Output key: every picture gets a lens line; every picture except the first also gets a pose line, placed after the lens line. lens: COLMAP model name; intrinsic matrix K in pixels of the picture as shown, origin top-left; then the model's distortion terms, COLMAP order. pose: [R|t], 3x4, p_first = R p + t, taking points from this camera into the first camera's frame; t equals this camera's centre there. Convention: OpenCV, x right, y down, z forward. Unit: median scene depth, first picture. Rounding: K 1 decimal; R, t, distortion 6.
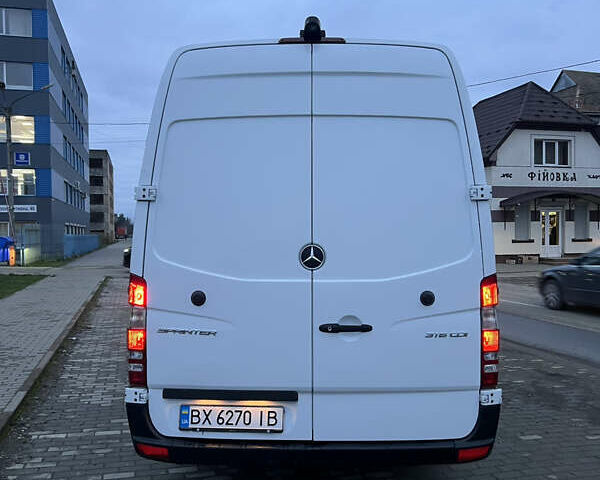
lens RADIAL K [[599.2, 0, 304.5], [0, 599.2, 240.6], [0, 0, 1]] dist [0.096299, -0.195368]
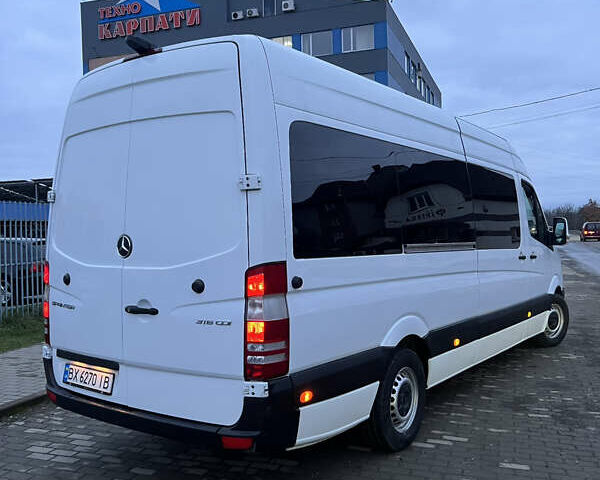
lens RADIAL K [[596.1, 0, 296.4], [0, 596.1, 238.4], [0, 0, 1]] dist [0.092728, -0.188409]
pose [[0.822555, -0.005865, -0.568655, 0.923616], [0.011894, 0.999906, 0.006892, 0.007218], [0.568561, -0.012432, 0.822547, 0.240041]]
